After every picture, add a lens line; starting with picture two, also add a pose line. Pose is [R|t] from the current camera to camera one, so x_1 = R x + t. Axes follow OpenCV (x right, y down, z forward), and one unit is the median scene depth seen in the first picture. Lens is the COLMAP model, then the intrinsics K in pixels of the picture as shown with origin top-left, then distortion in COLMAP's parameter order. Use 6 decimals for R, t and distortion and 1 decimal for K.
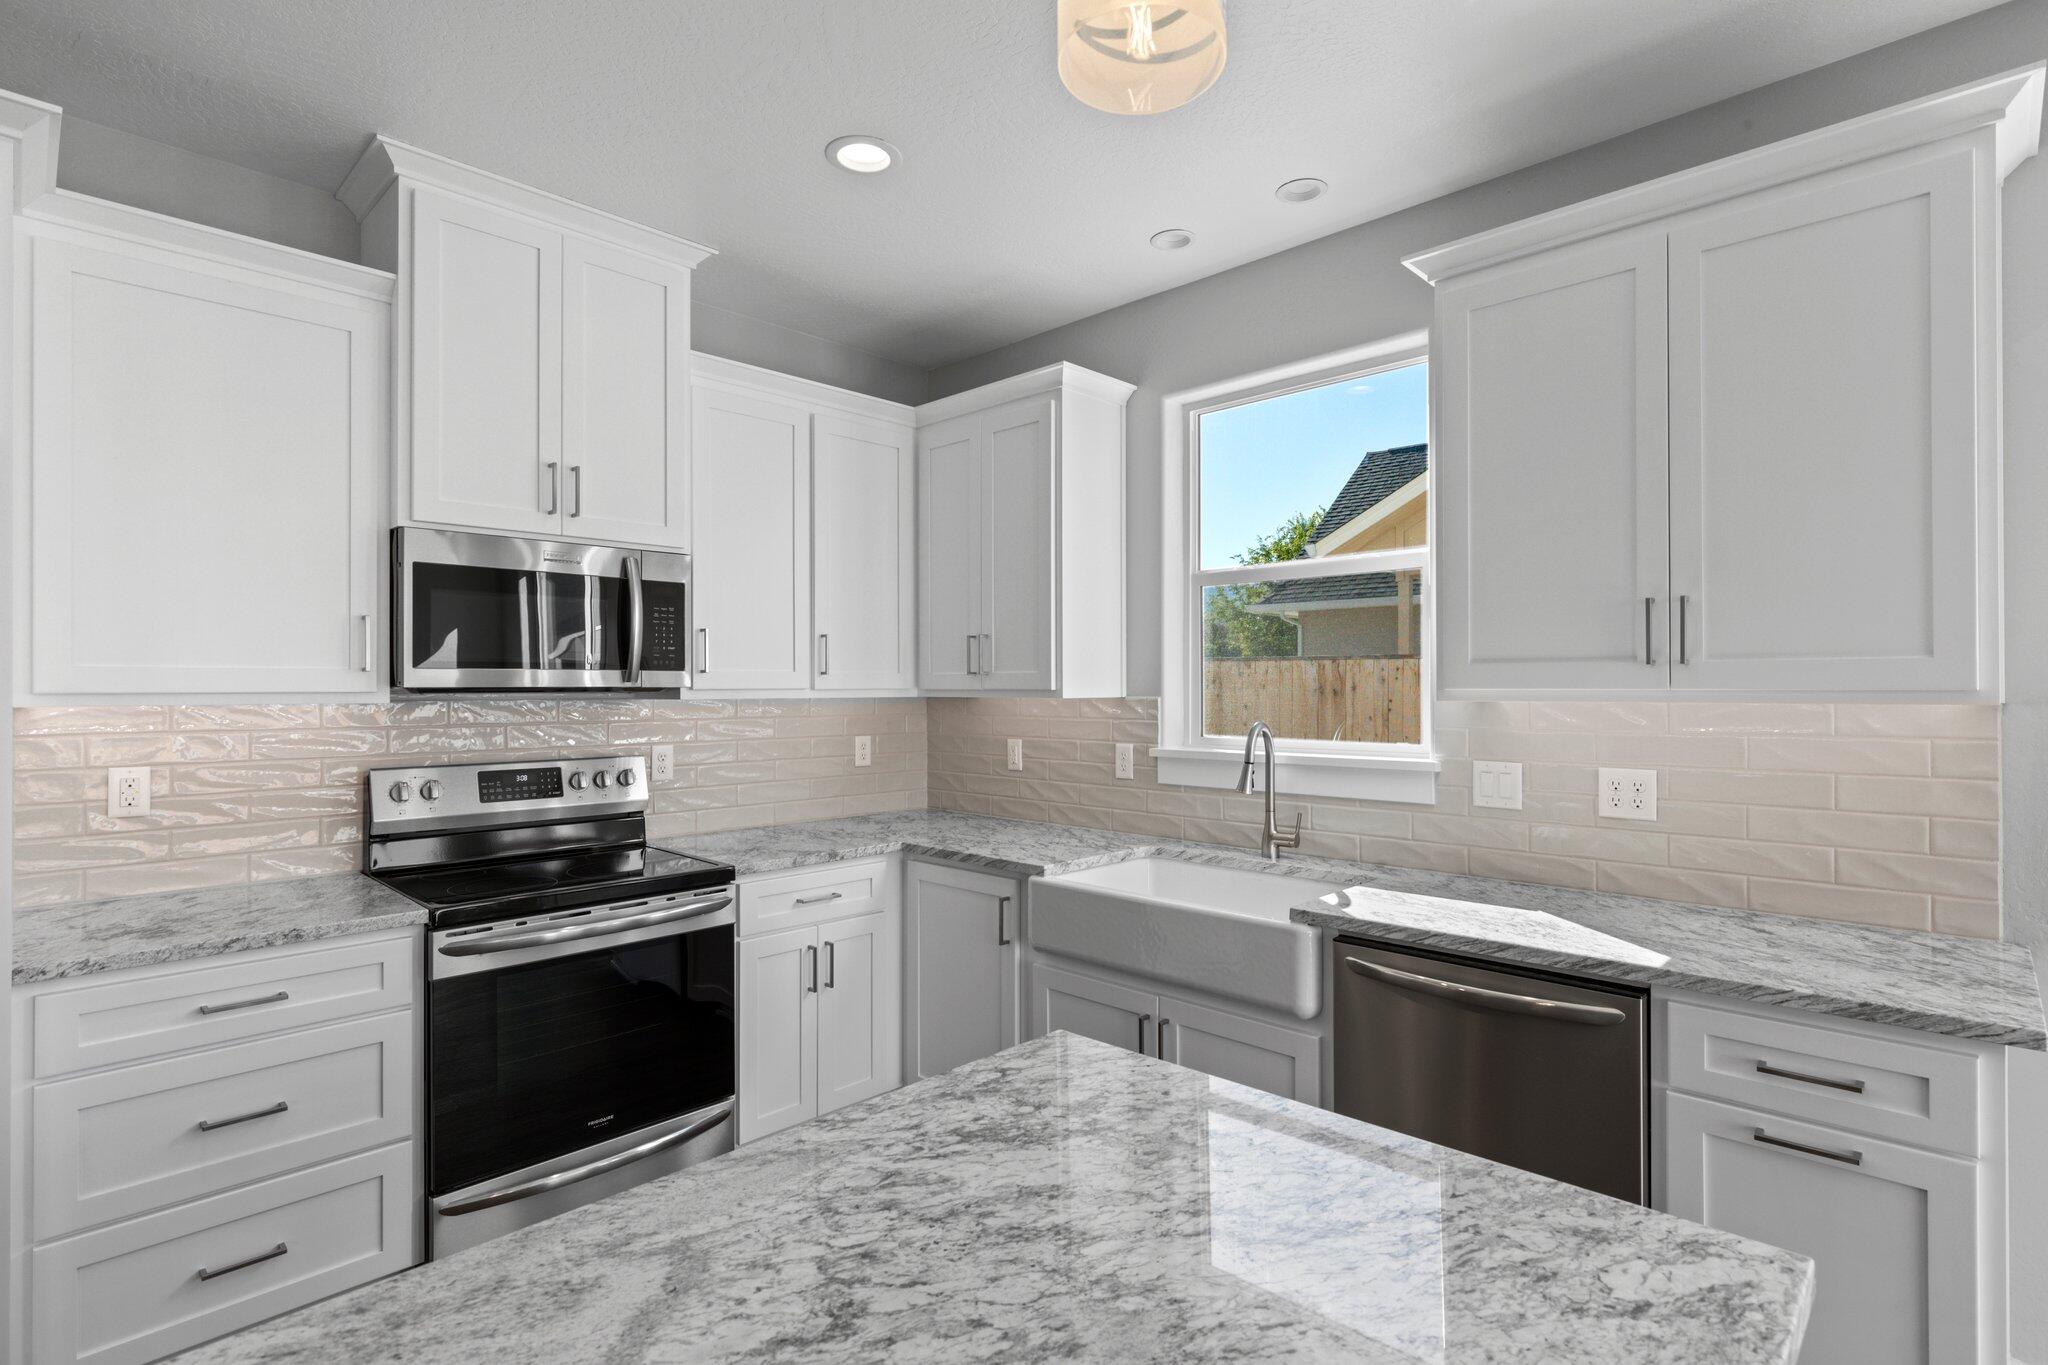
lens RADIAL K [[984.9, 0, 1035.9], [0, 984.9, 685.2], [0, 0, 1]] dist [-0.006651, -0.000117]
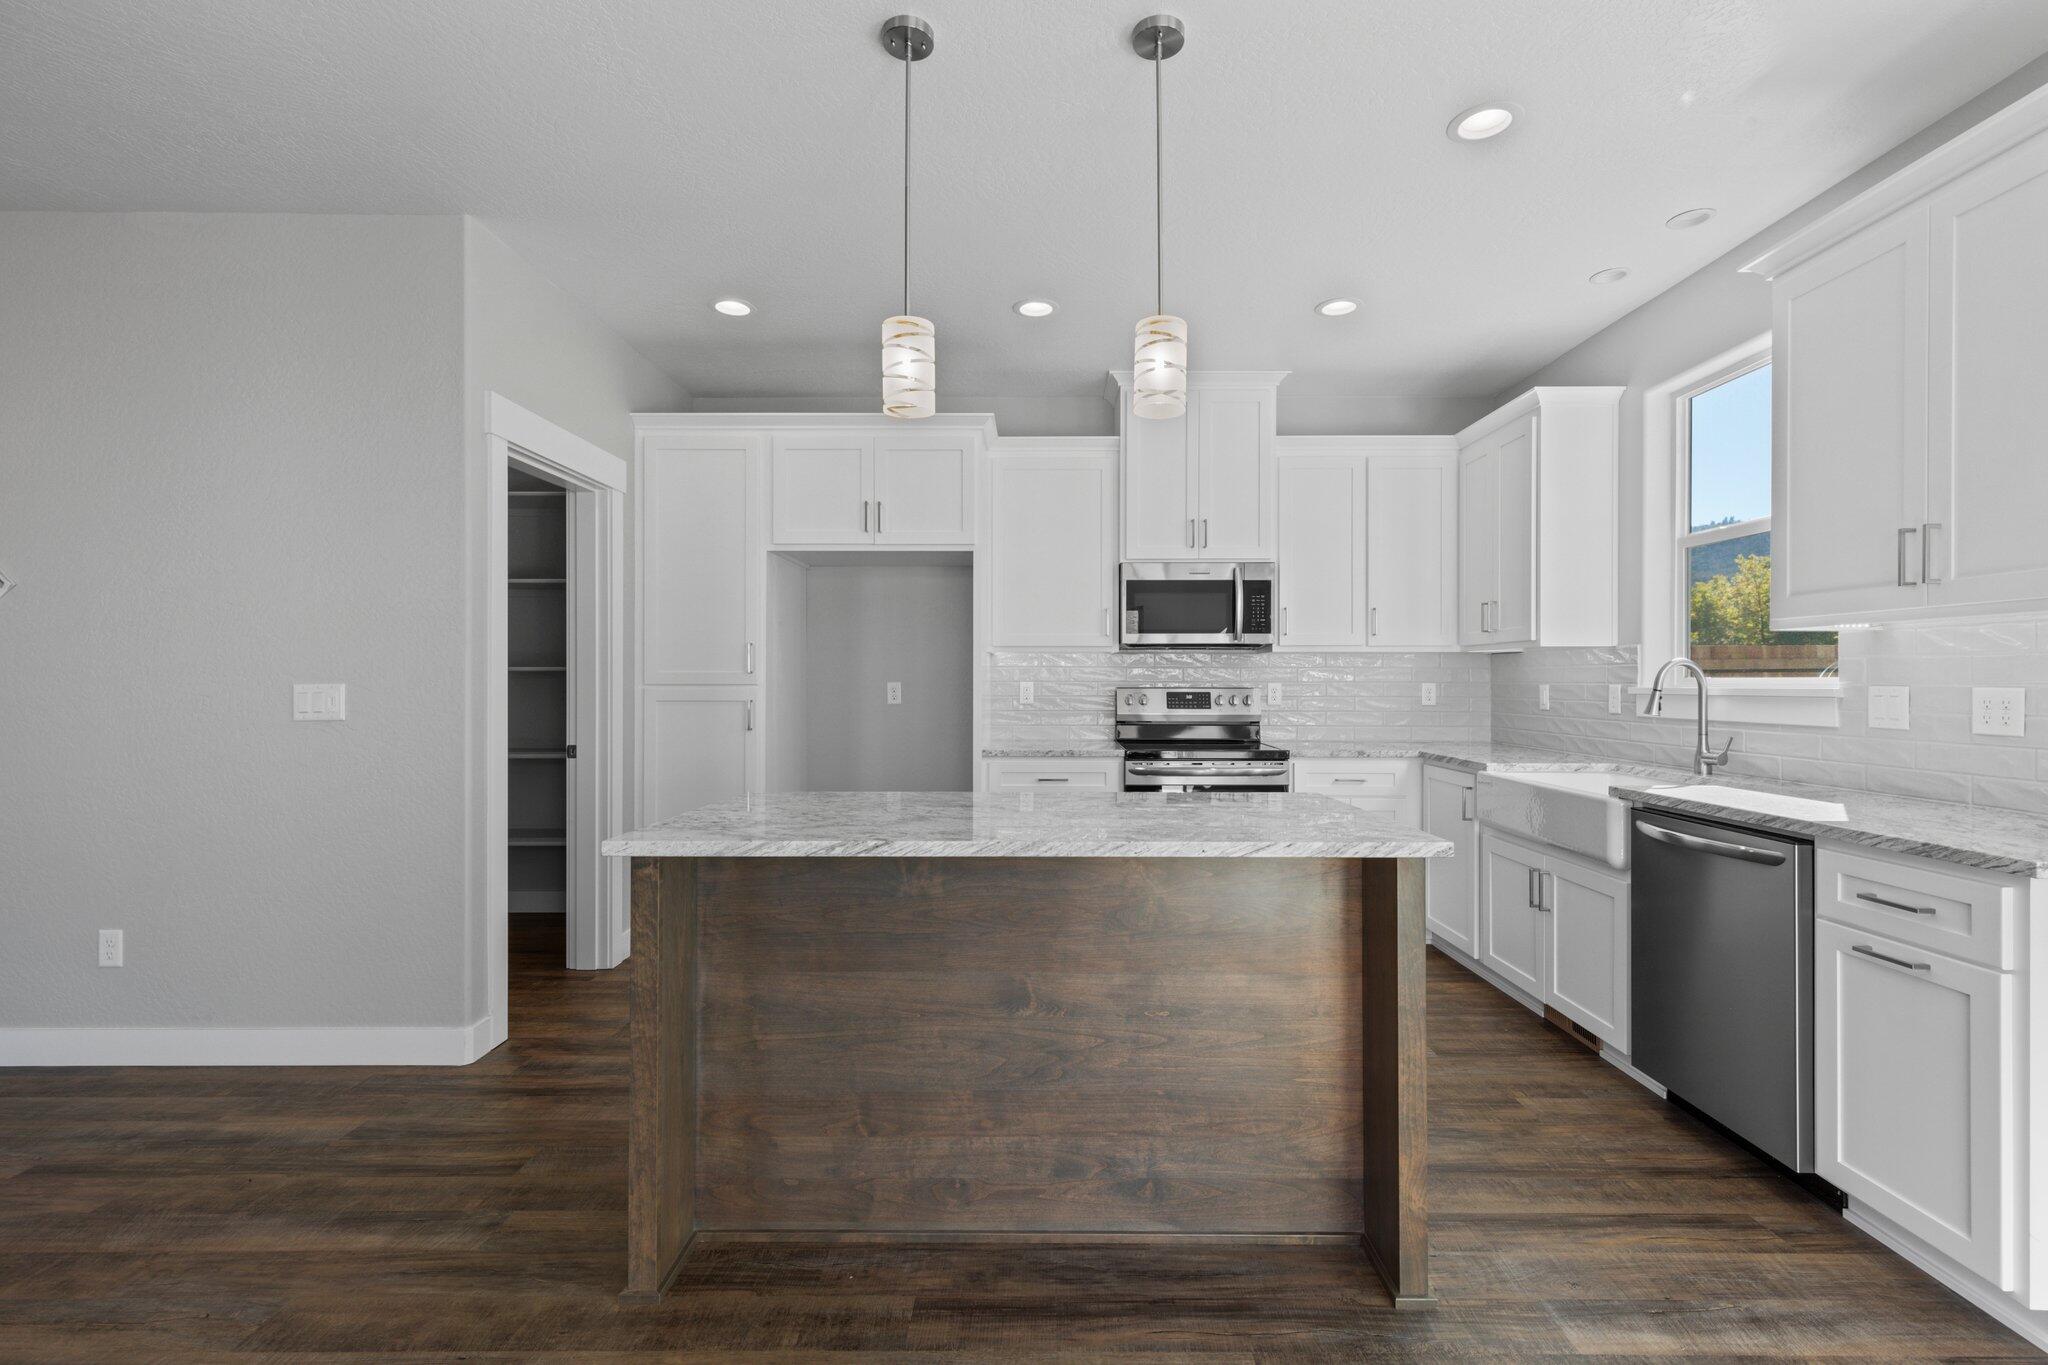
lens RADIAL K [[916.2, 0, 1039.6], [0, 916.2, 681.5], [0, 0, 1]] dist [0.006163, -0.000154]
pose [[0.690508, 0.003052, -0.723318, 0.492365], [-0.000610, 0.999993, 0.003637, 0.061139], [0.723324, -0.002070, 0.690506, -0.342285]]
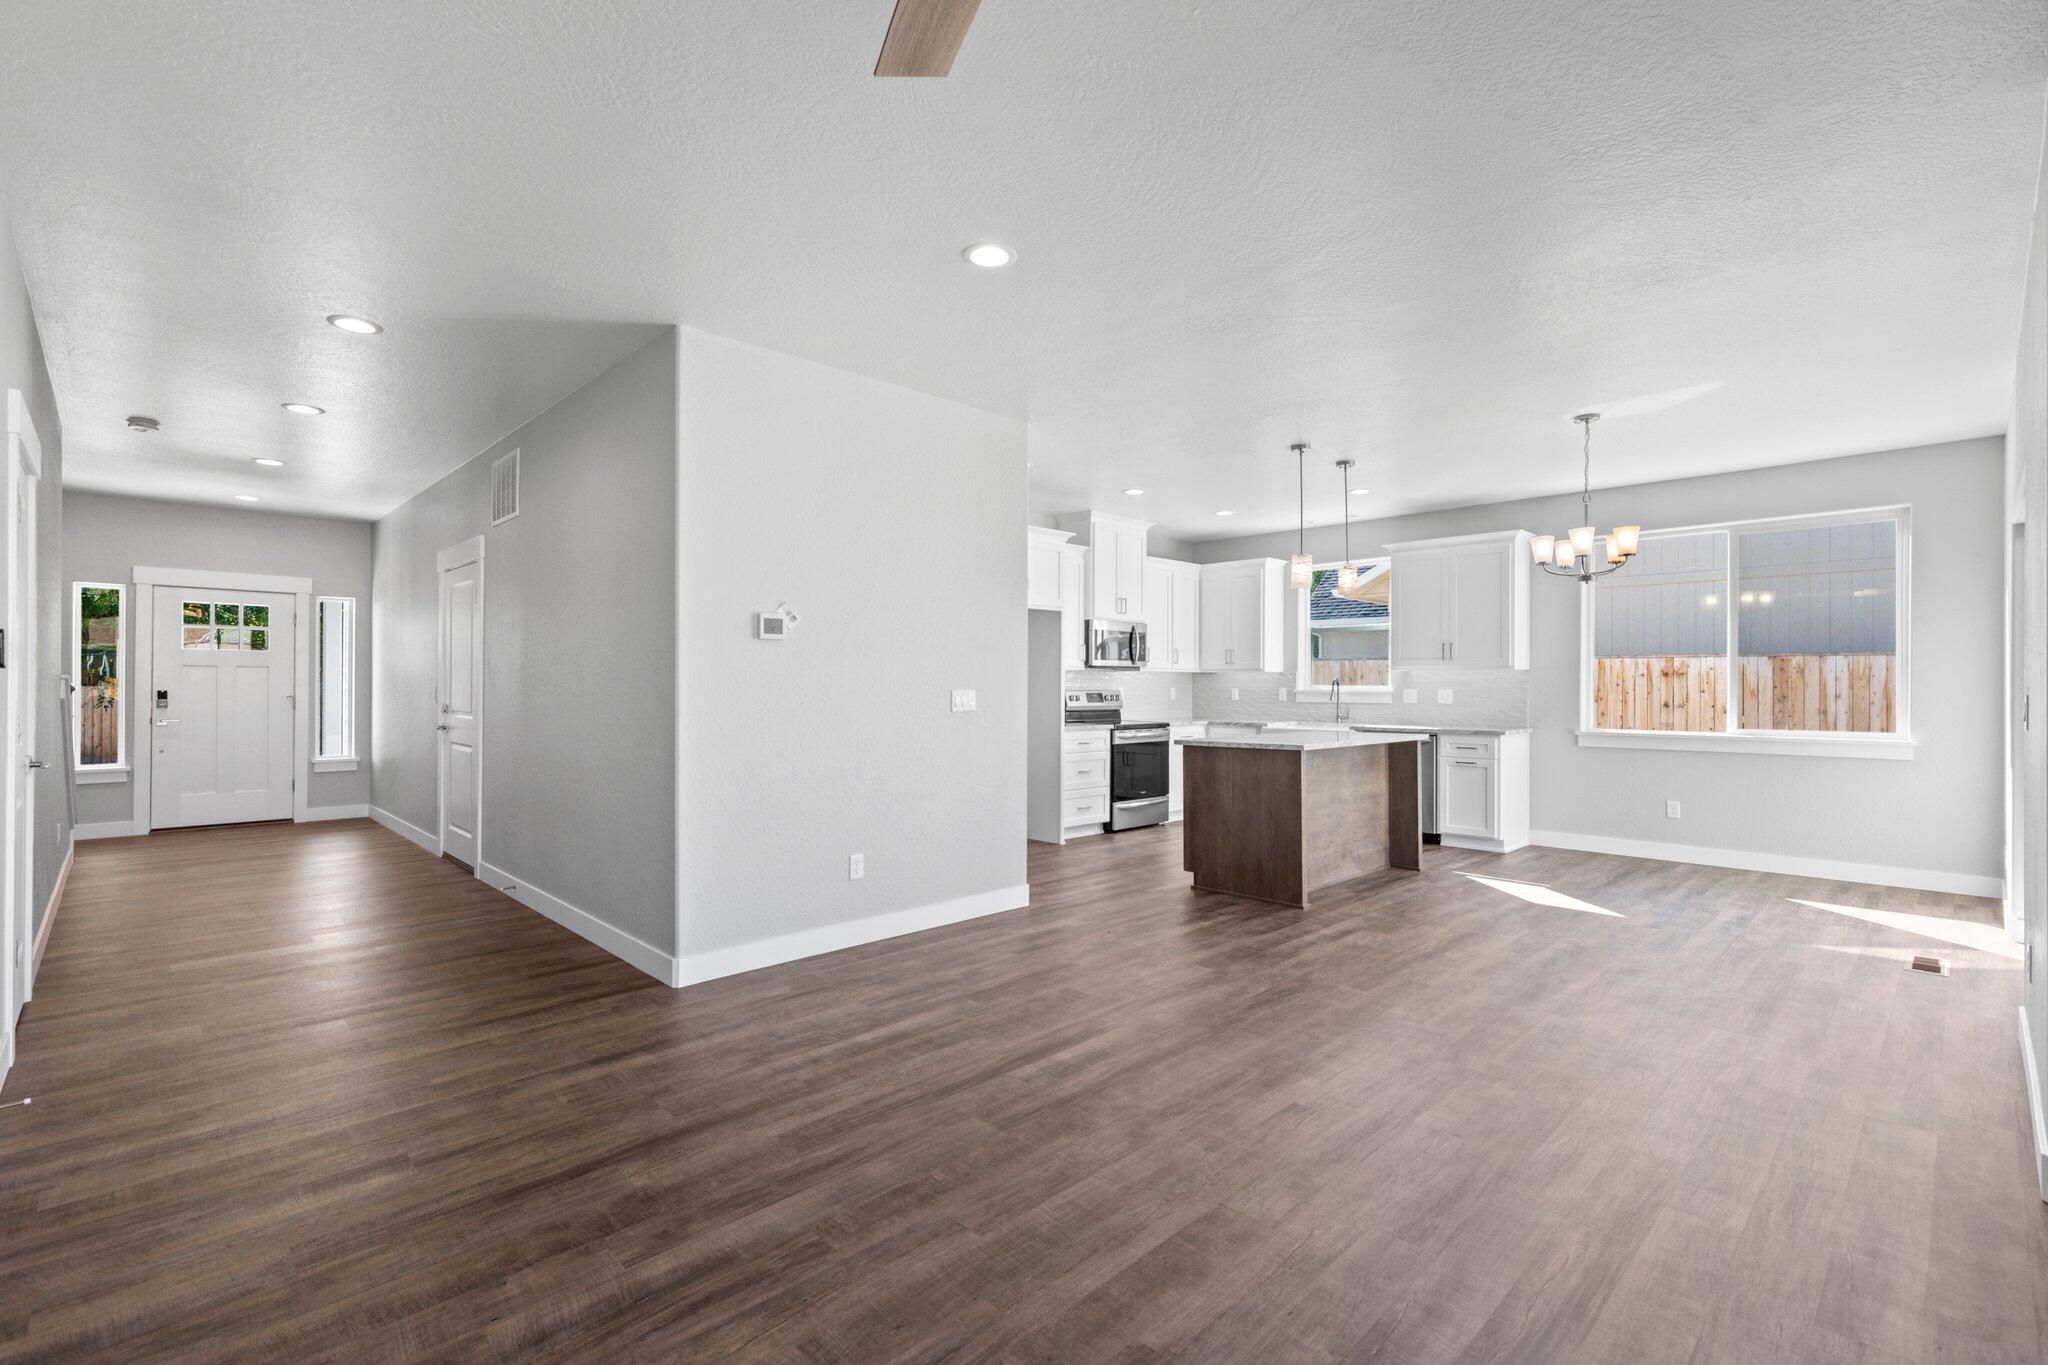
lens RADIAL K [[916.2, 0, 1033.6], [0, 916.2, 676.3], [0, 0, 1]] dist [0.006163, -0.000154]
pose [[0.999490, 0.004945, -0.031541, -0.630402], [-0.005161, 0.999964, -0.006779, 0.053865], [0.031507, 0.006939, 0.999479, -1.911735]]
